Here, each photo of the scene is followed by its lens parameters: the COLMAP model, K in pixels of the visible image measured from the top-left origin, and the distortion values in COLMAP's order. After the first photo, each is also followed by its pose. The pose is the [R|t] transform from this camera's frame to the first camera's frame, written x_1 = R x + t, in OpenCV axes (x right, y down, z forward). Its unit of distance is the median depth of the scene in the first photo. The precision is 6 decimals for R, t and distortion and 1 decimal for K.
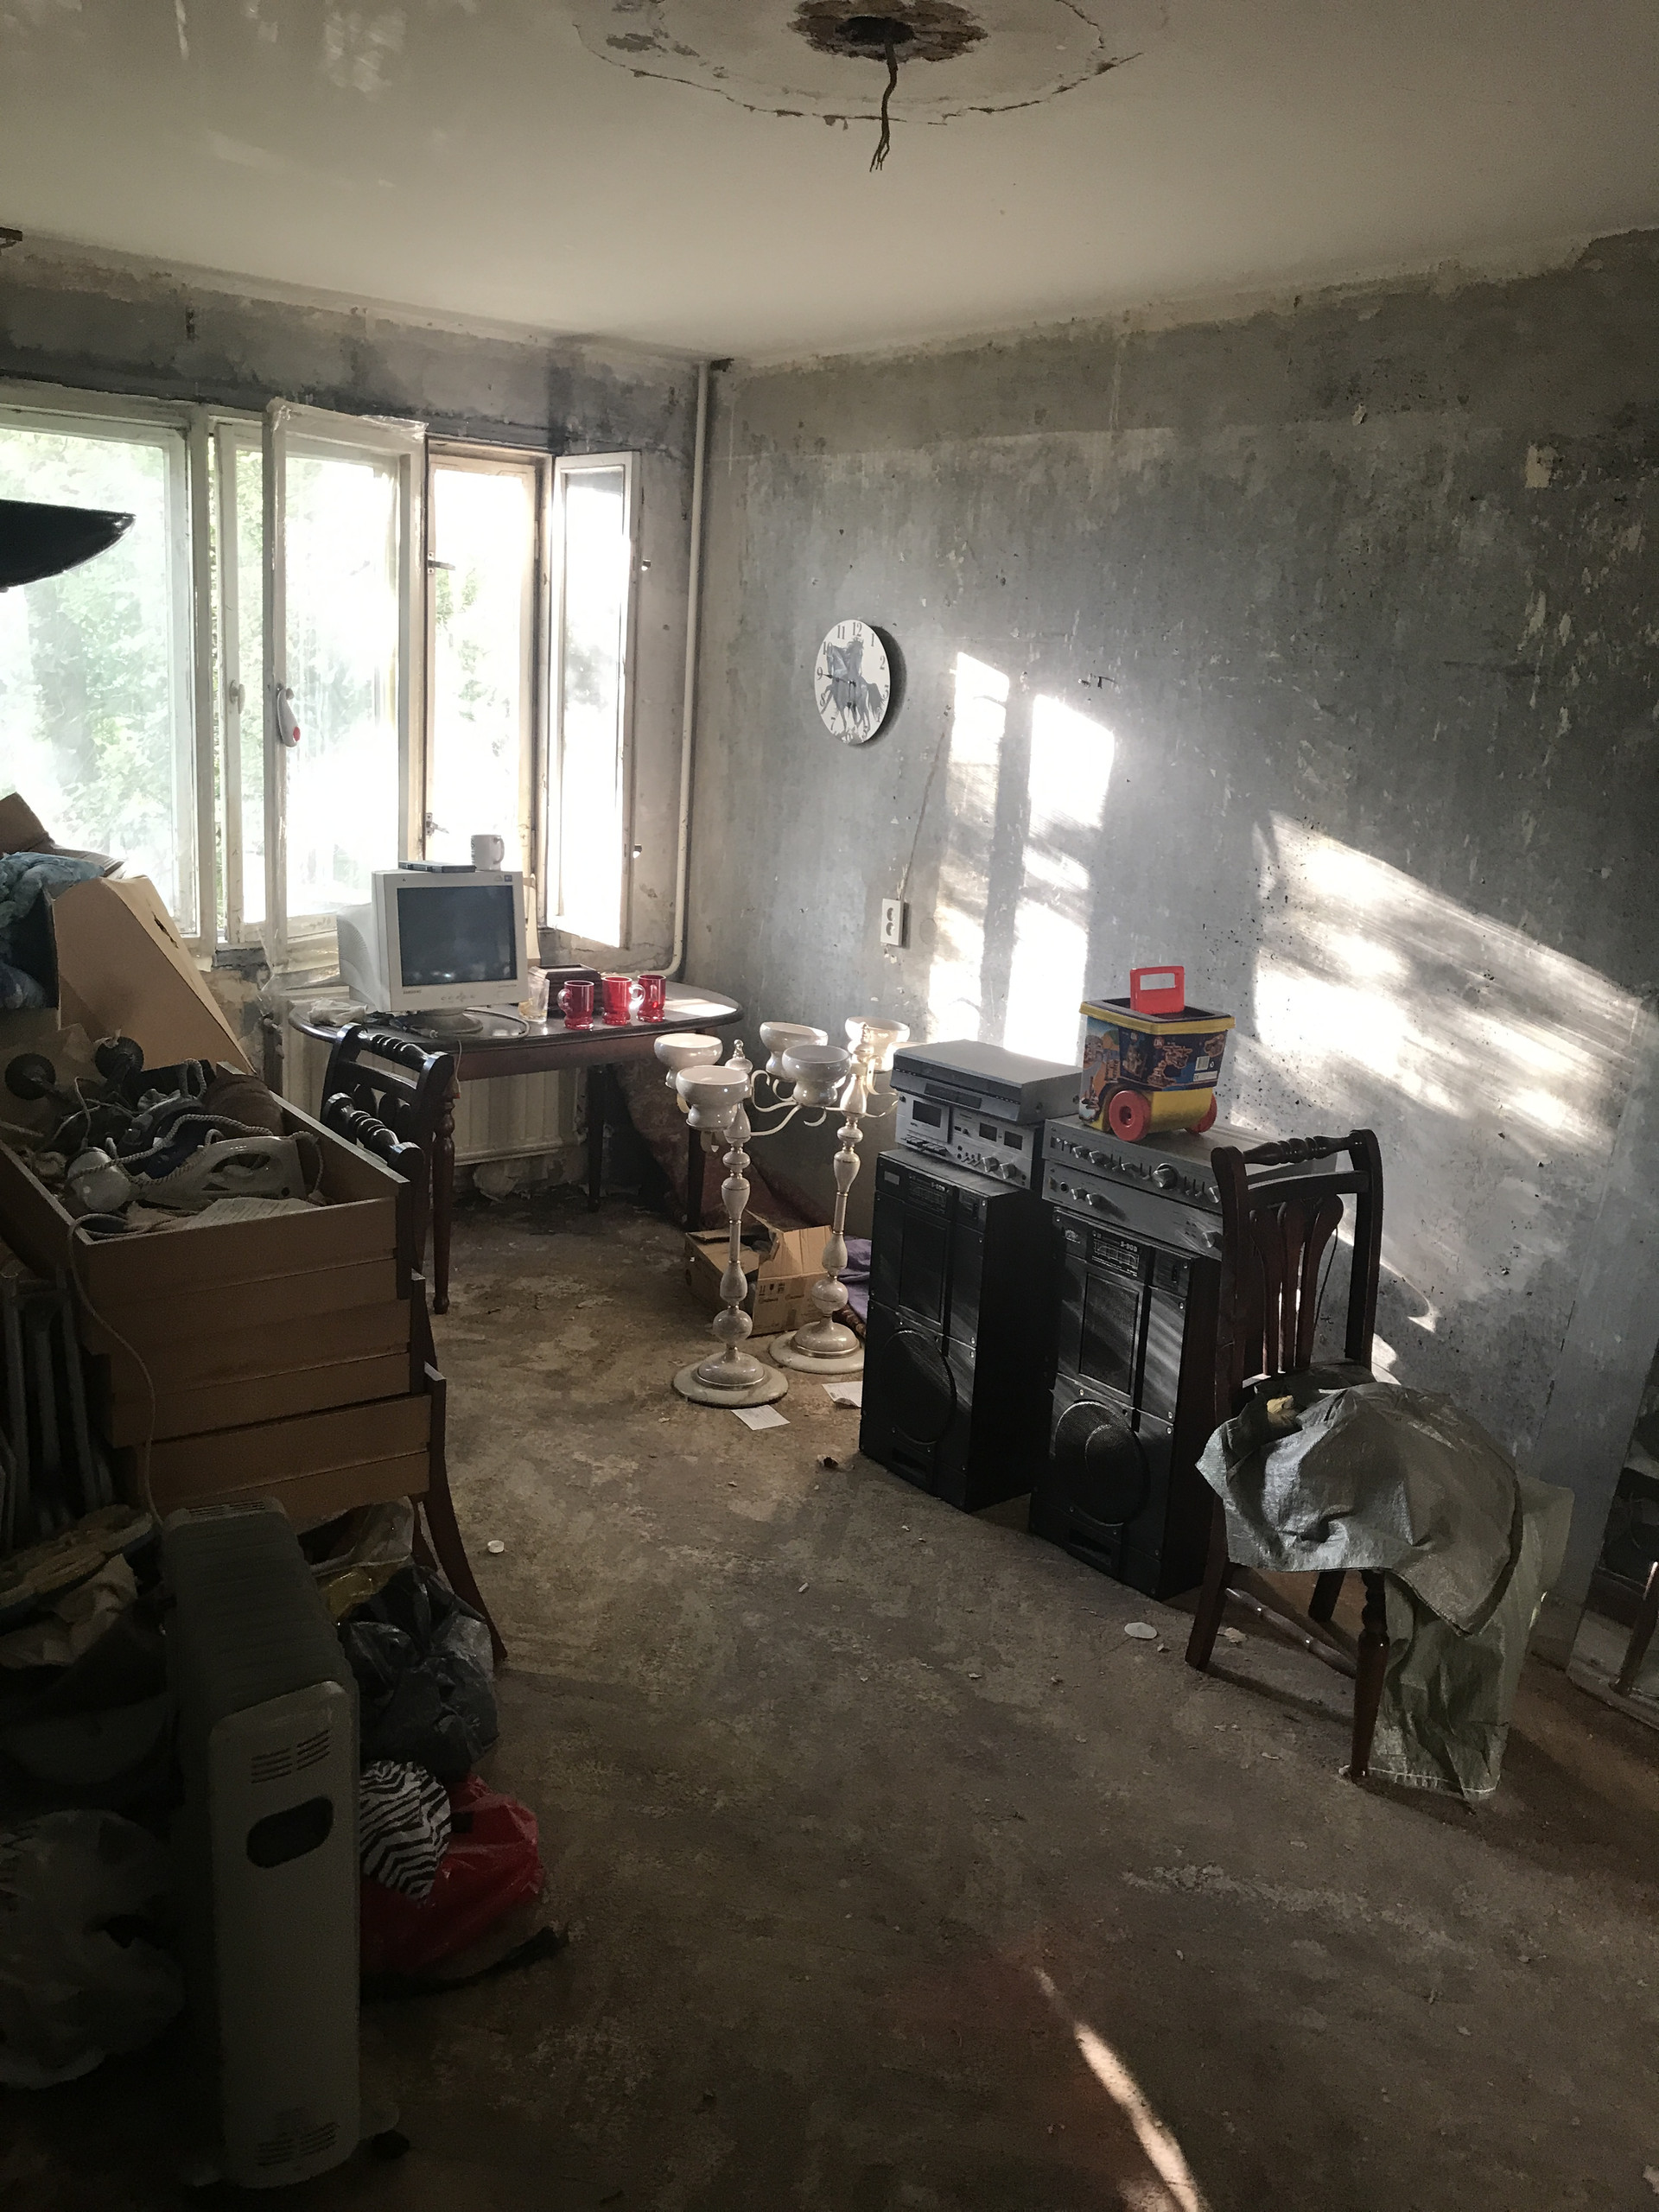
lens RADIAL K [[1808.3, 0, 829.5], [0, 1808.3, 1106.0], [0, 0, 1]] dist [-0.015713, 0.091785]
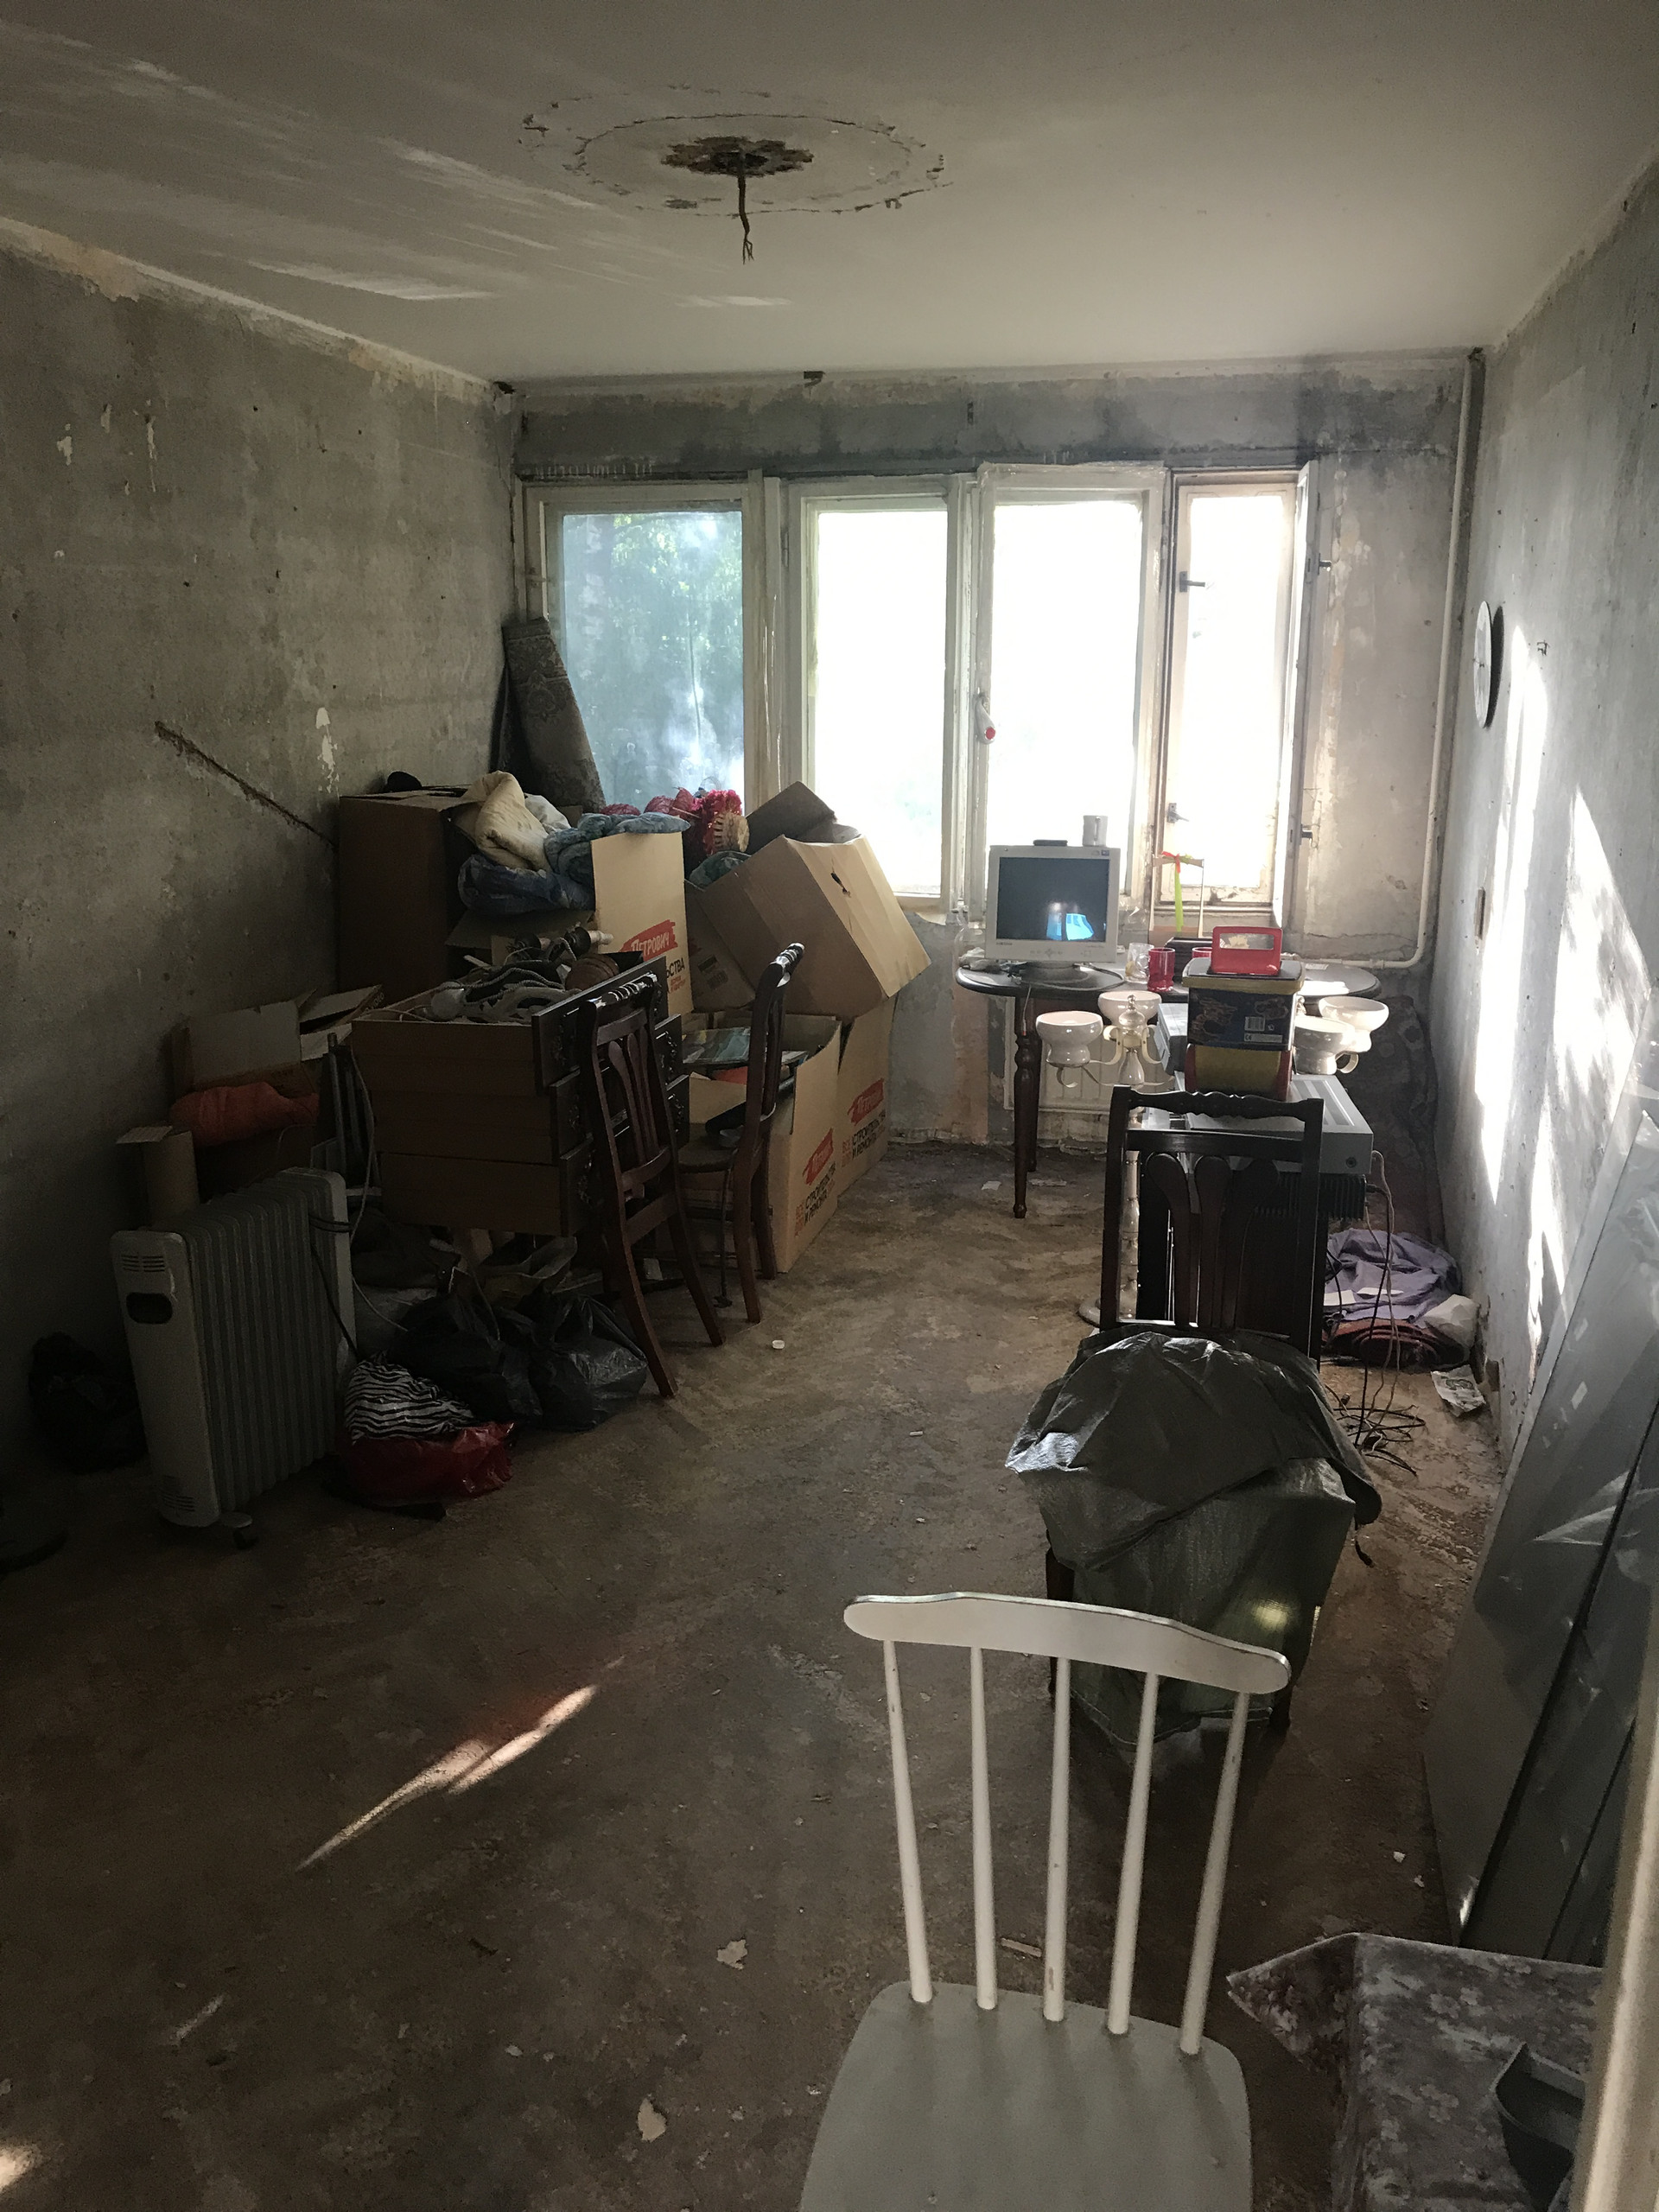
lens RADIAL K [[1805.5, 0, 829.5], [0, 1805.5, 1106.0], [0, 0, 1]] dist [0.101013, -0.148450]
pose [[0.646589, 0.135041, -0.750791, 0.613090], [-0.156313, 0.986777, 0.042868, 0.010989], [0.746652, 0.089641, 0.659148, 0.123180]]
